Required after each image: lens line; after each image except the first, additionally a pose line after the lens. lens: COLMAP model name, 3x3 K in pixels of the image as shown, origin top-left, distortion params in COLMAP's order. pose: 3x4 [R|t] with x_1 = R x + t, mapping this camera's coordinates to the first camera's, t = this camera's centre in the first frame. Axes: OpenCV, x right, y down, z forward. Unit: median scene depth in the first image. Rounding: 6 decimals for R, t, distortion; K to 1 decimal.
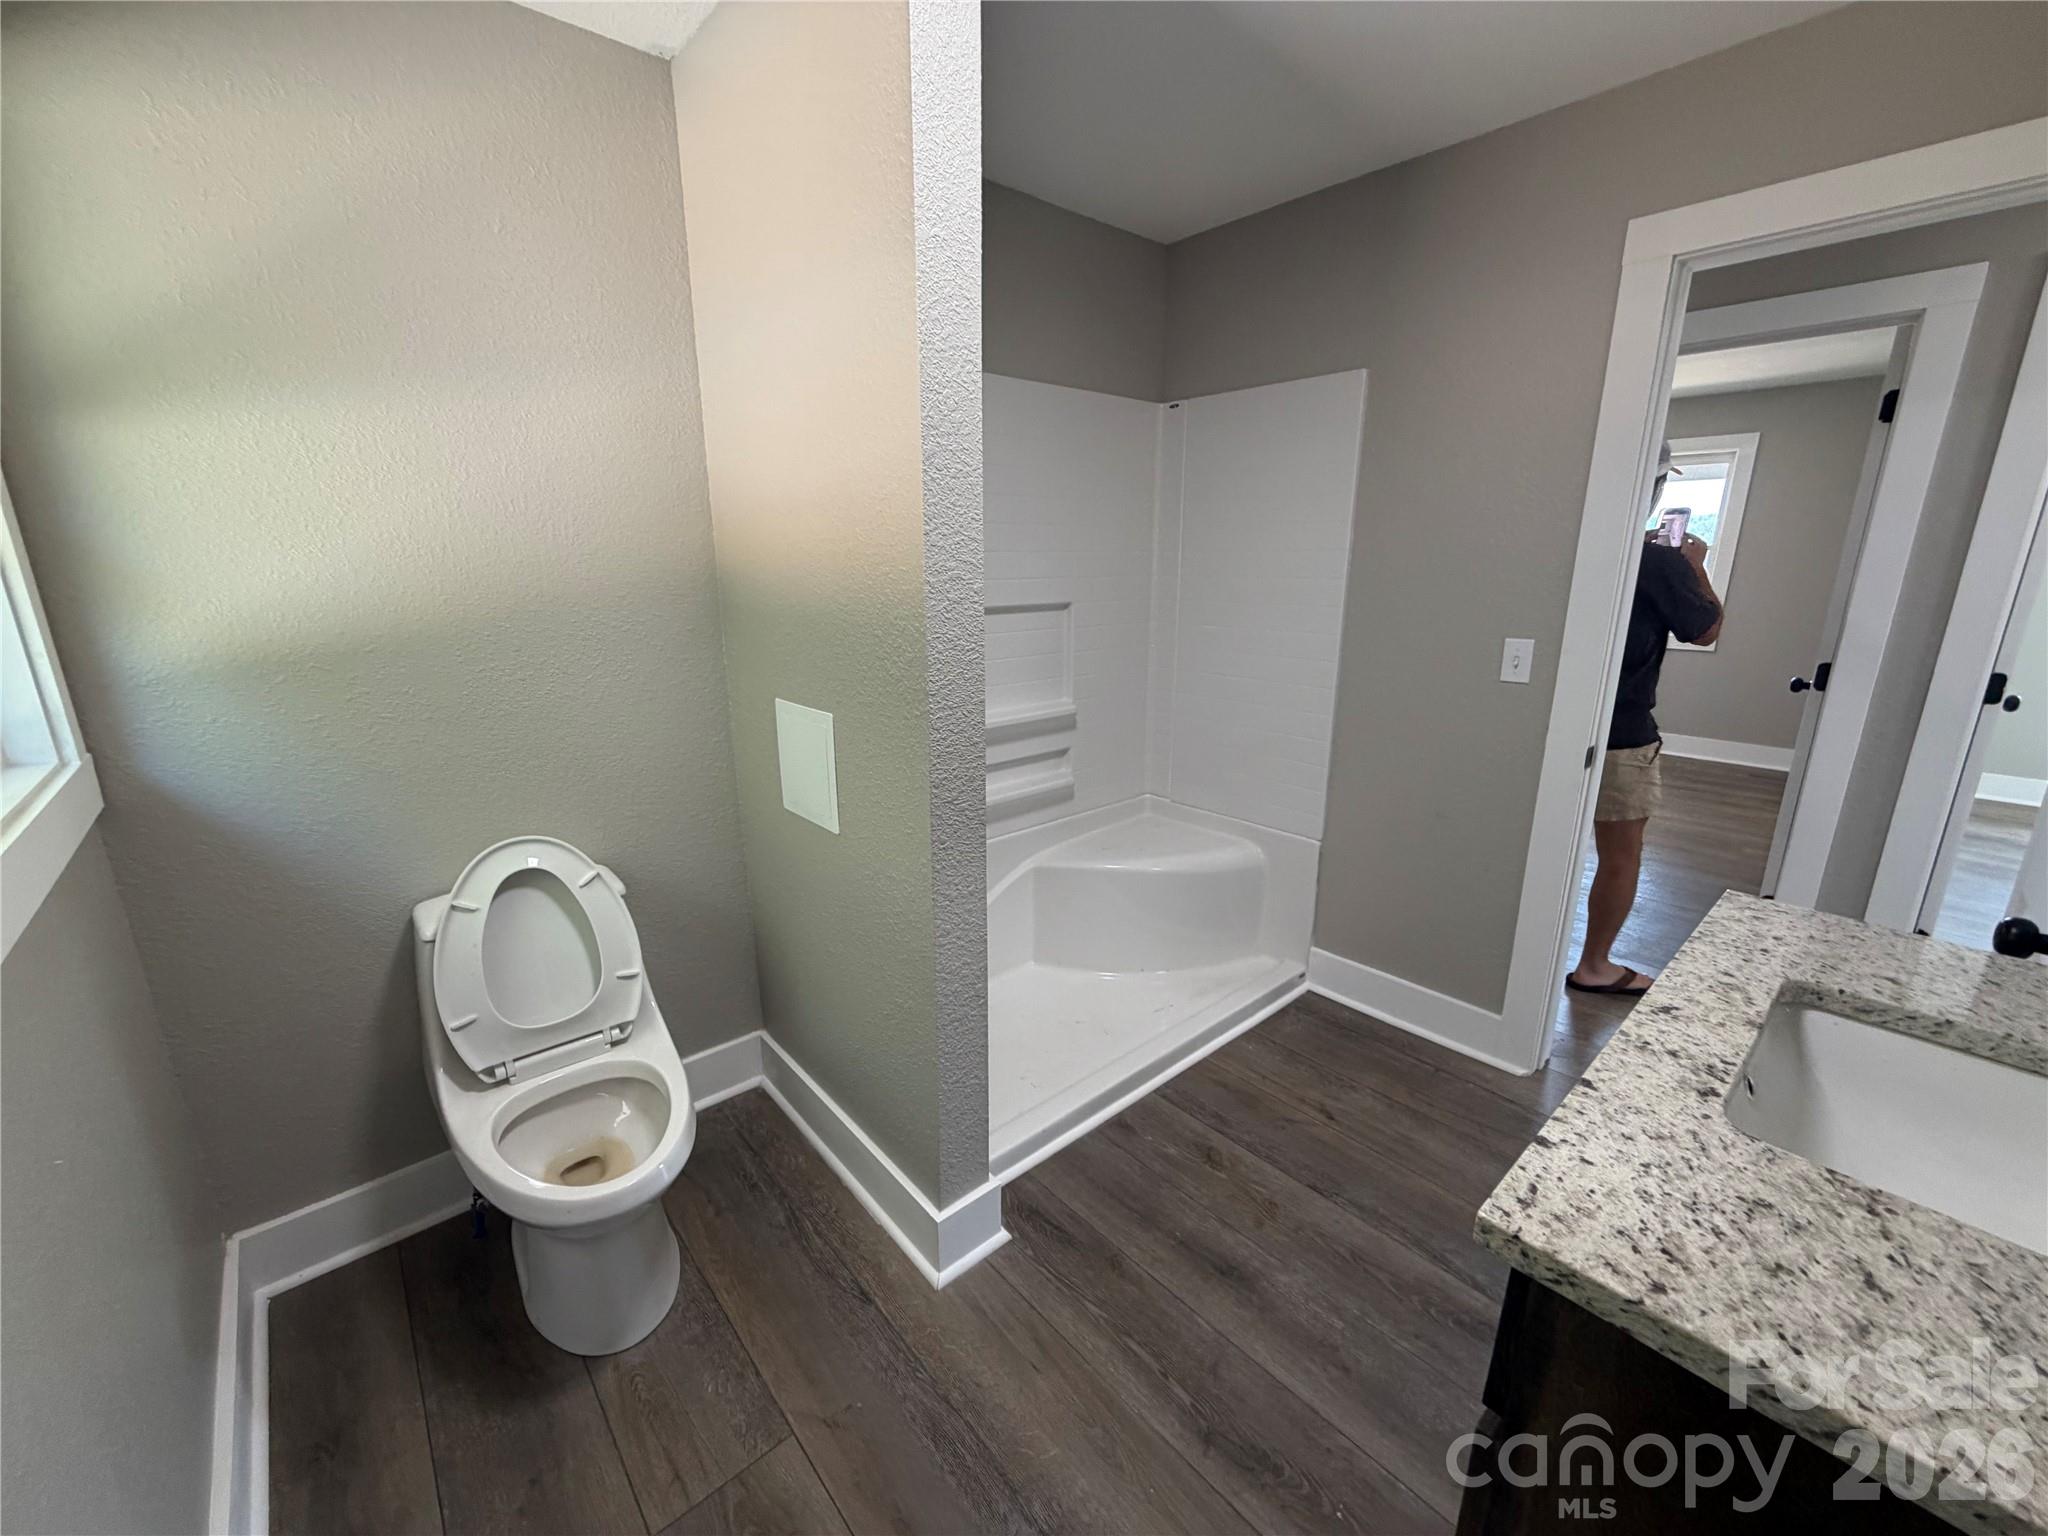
lens RADIAL K [[817.0, 0, 1021.1], [0, 817.0, 771.4], [0, 0, 1]] dist [0.007206, -0.000210]
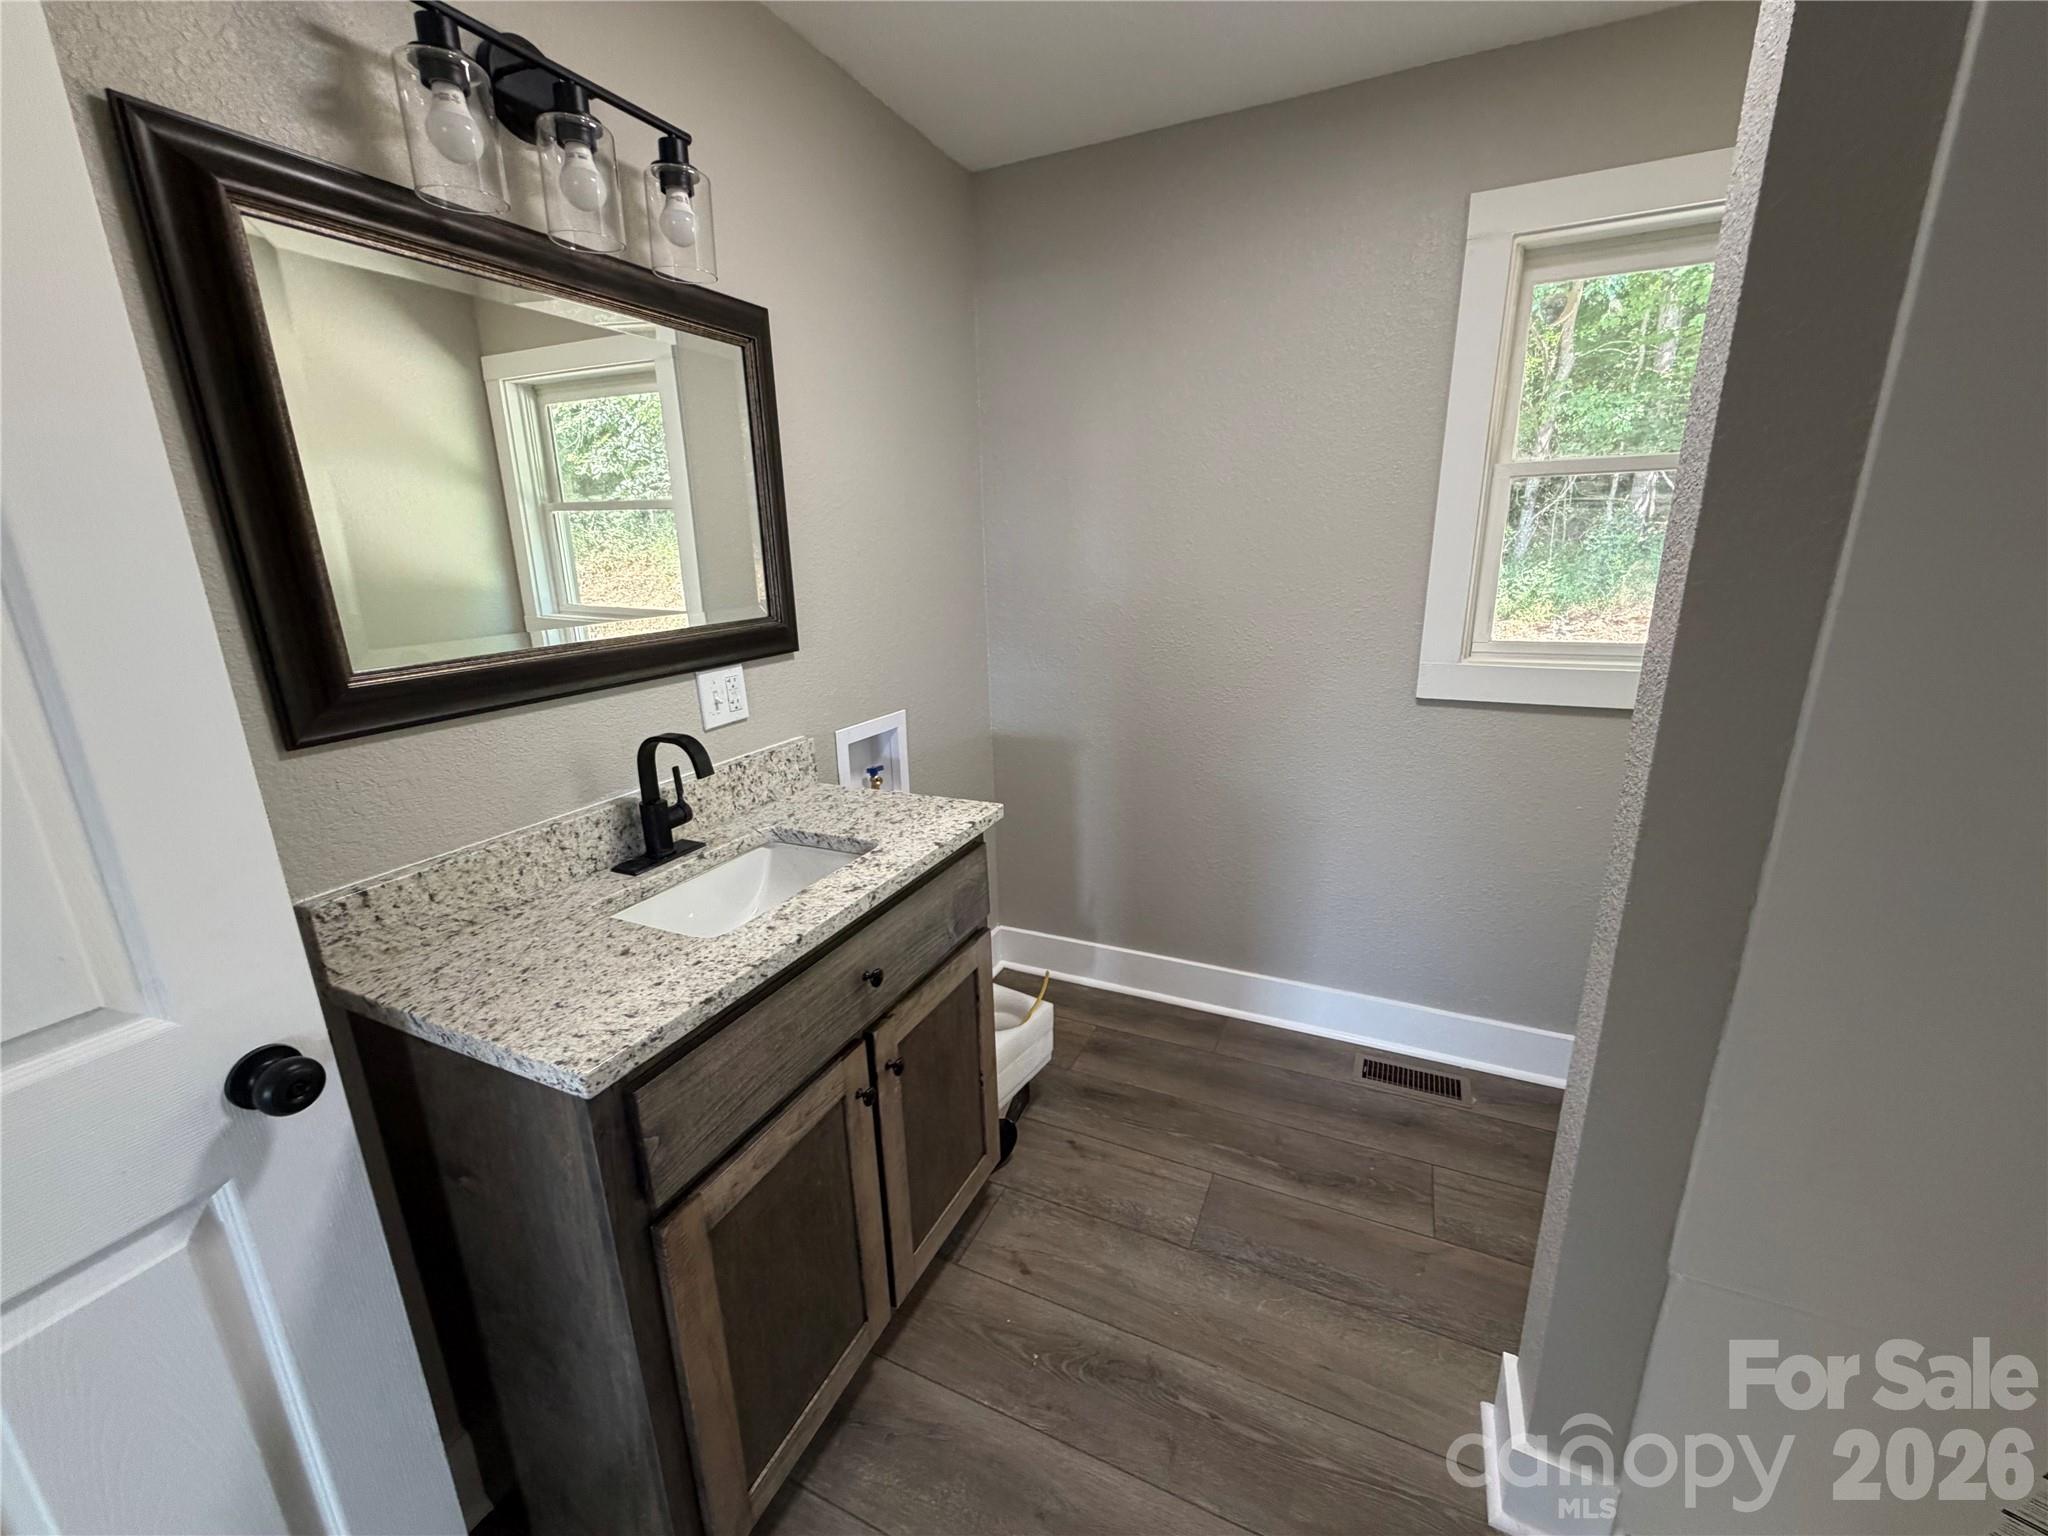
lens RADIAL K [[817.0, 0, 1022.6], [0, 817.0, 767.4], [0, 0, 1]] dist [0.007206, -0.000210]
pose [[-0.914708, 0.129620, -0.382765, 0.729380], [-0.079582, 0.870840, 0.485082, -0.403969], [0.396203, 0.474170, -0.786248, 1.482722]]
